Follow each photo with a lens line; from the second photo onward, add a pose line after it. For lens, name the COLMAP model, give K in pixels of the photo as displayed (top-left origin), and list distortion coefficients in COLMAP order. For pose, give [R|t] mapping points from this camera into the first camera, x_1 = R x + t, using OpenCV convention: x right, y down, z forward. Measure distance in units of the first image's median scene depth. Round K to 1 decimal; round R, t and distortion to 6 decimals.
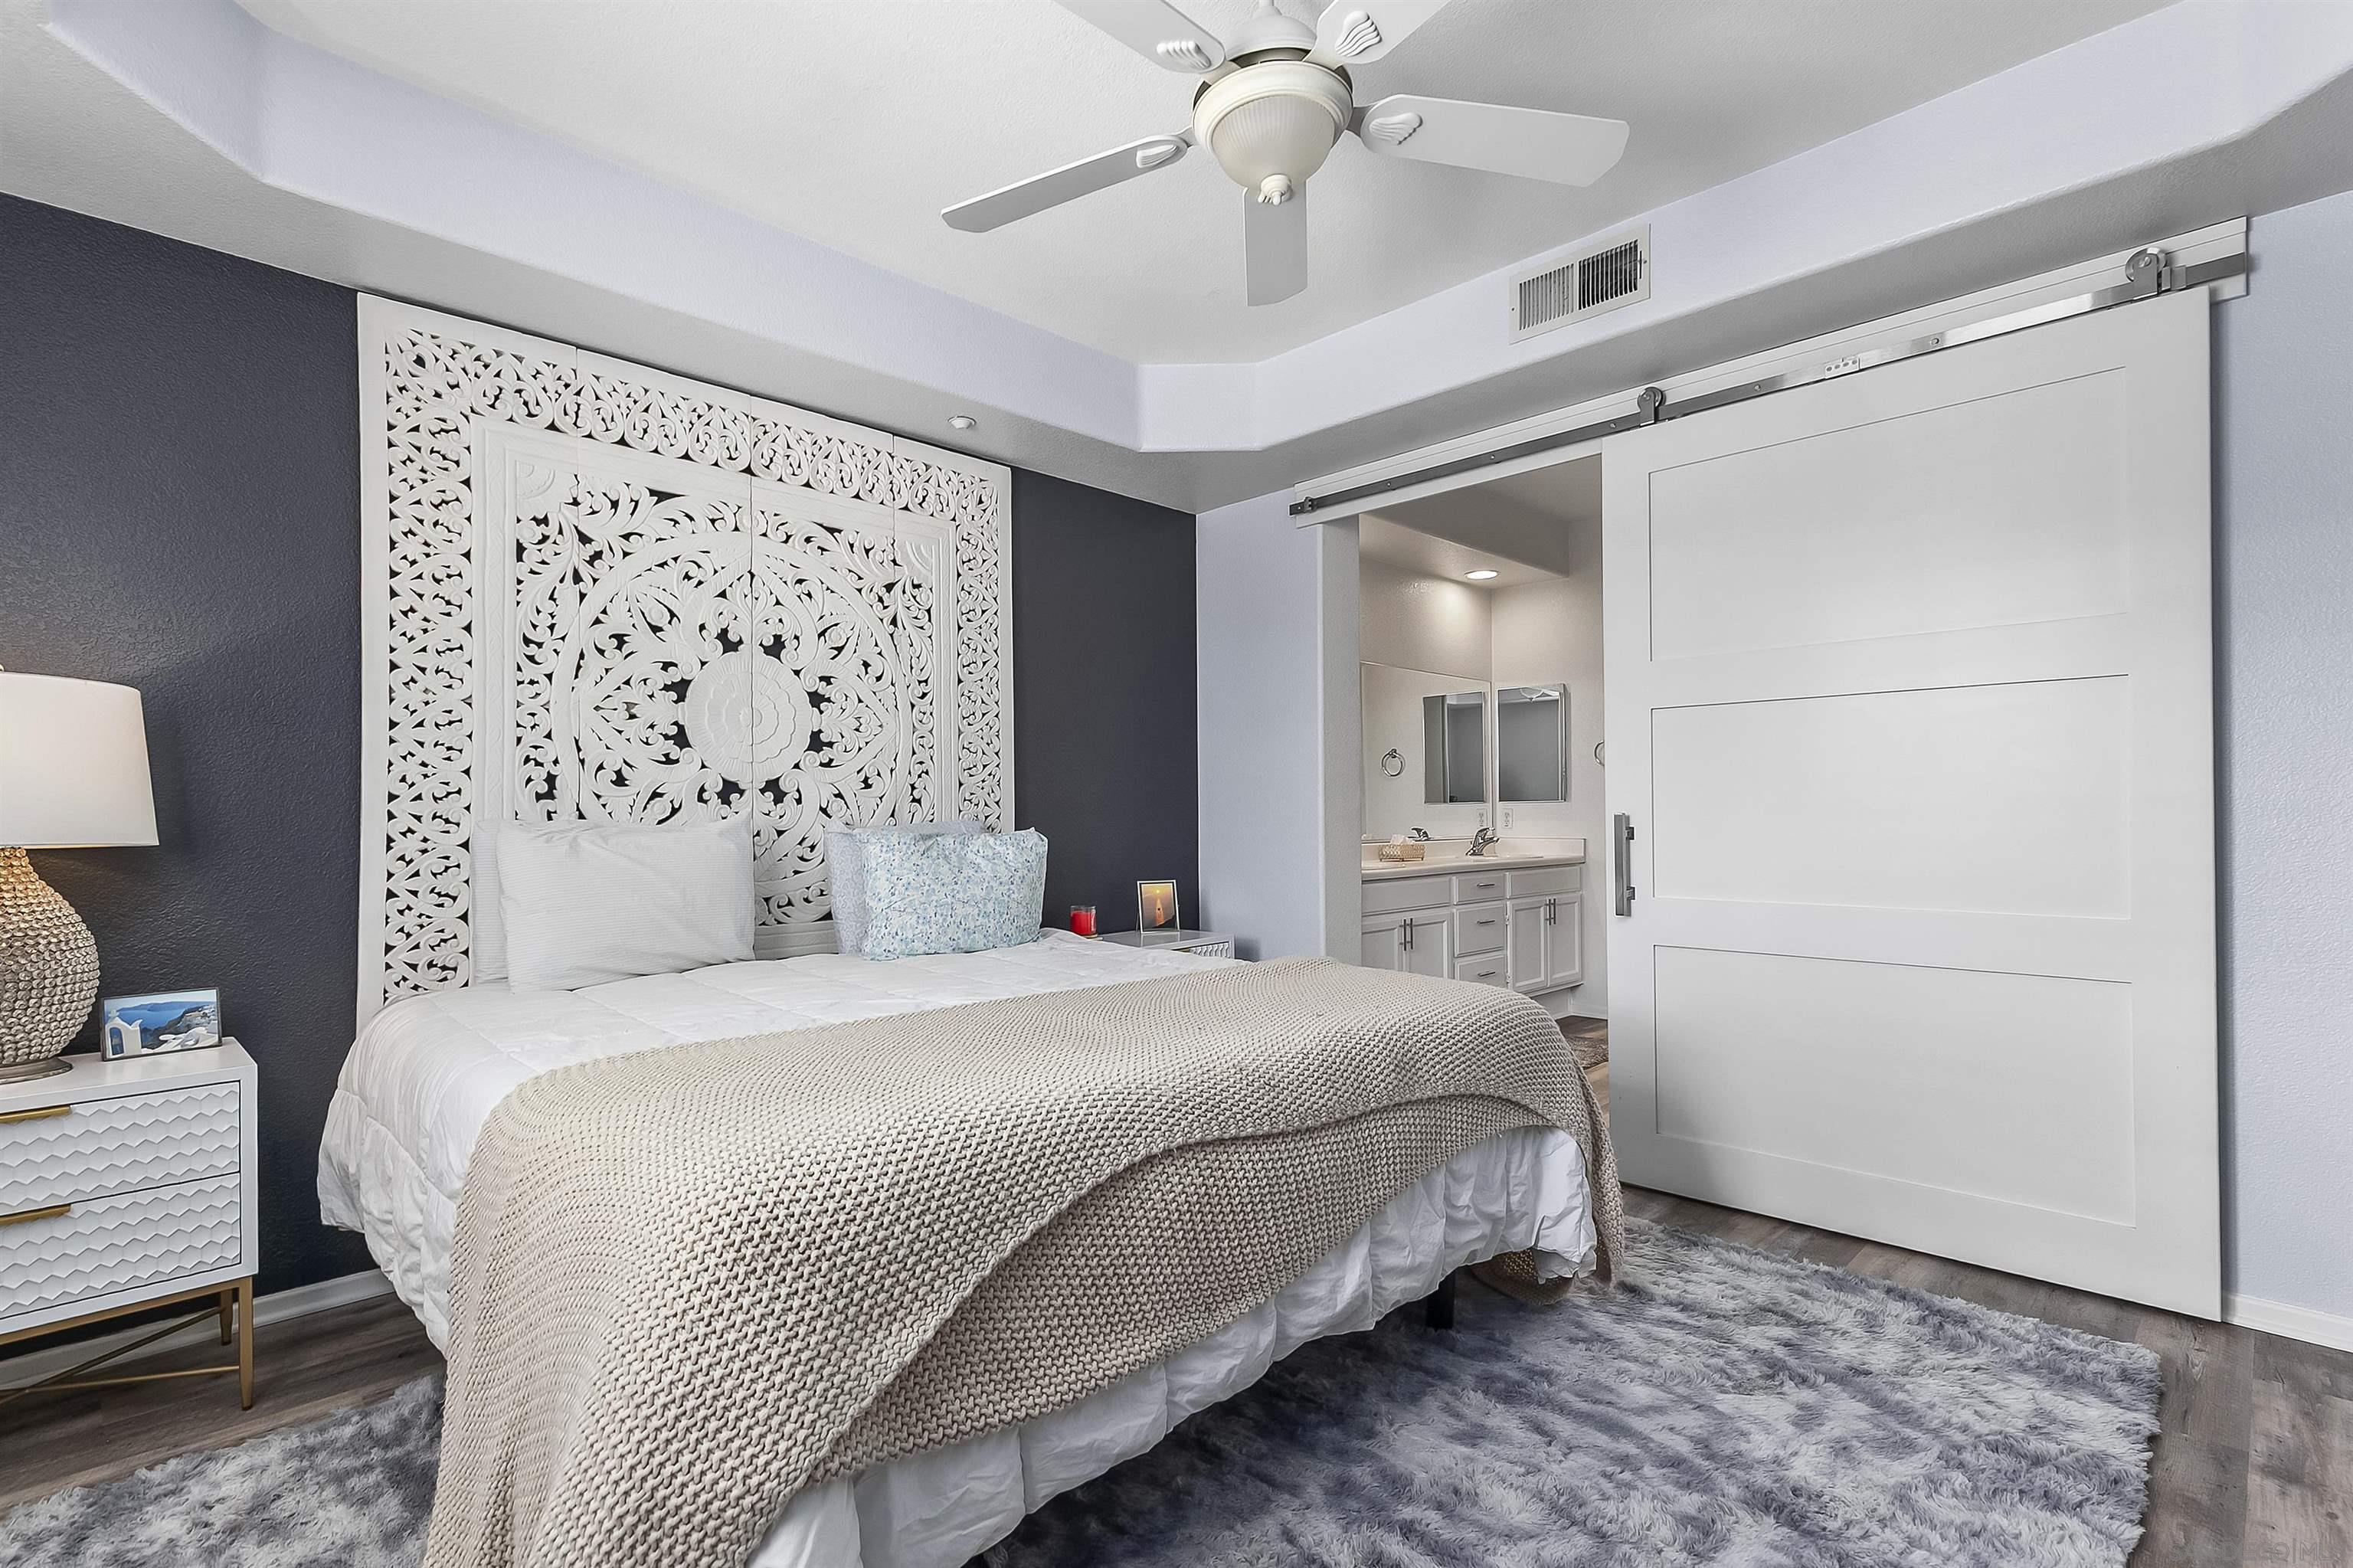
lens RADIAL K [[1081.2, 0, 1189.7], [0, 1081.2, 793.6], [0, 0, 1]] dist [0.008449, 0.002039]
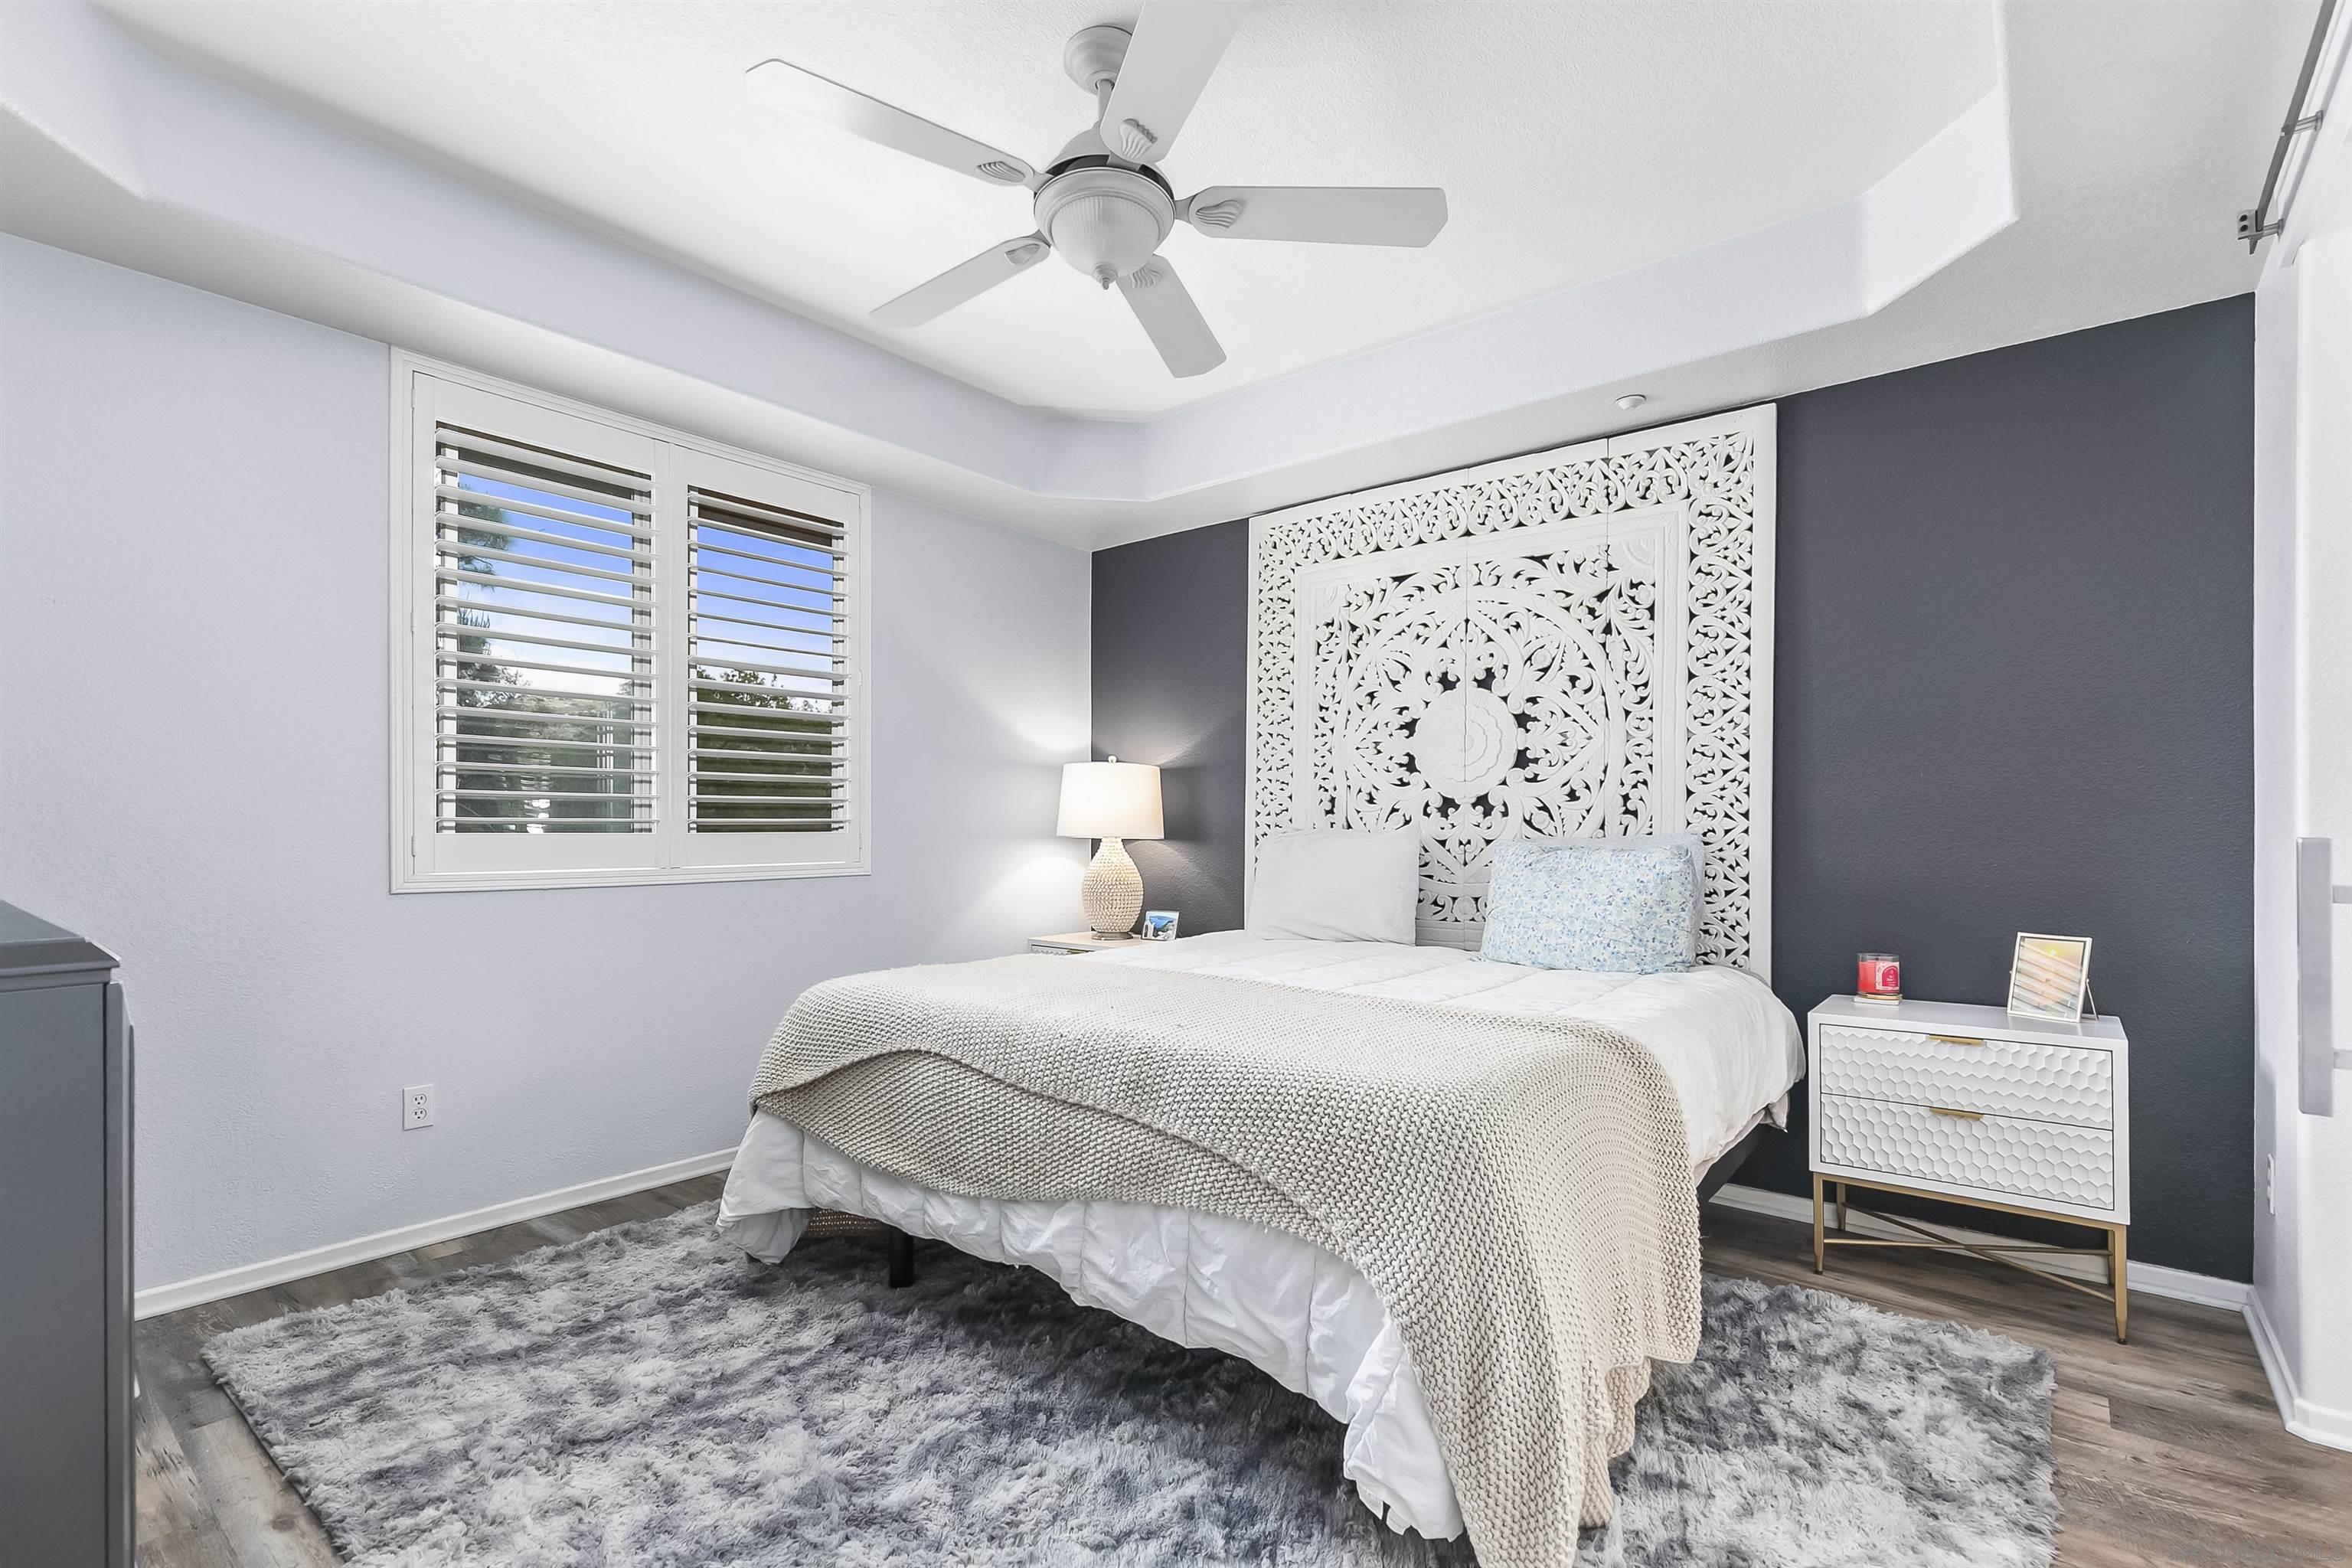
lens RADIAL K [[1080.7, 0, 1199.3], [0, 1080.7, 808.9], [0, 0, 1]] dist [0.008449, 0.002039]
pose [[0.111737, -0.006902, -0.993714, 0.756354], [0.016466, 0.999851, -0.005093, 0.002444], [0.993601, -0.015794, 0.111834, 0.601163]]
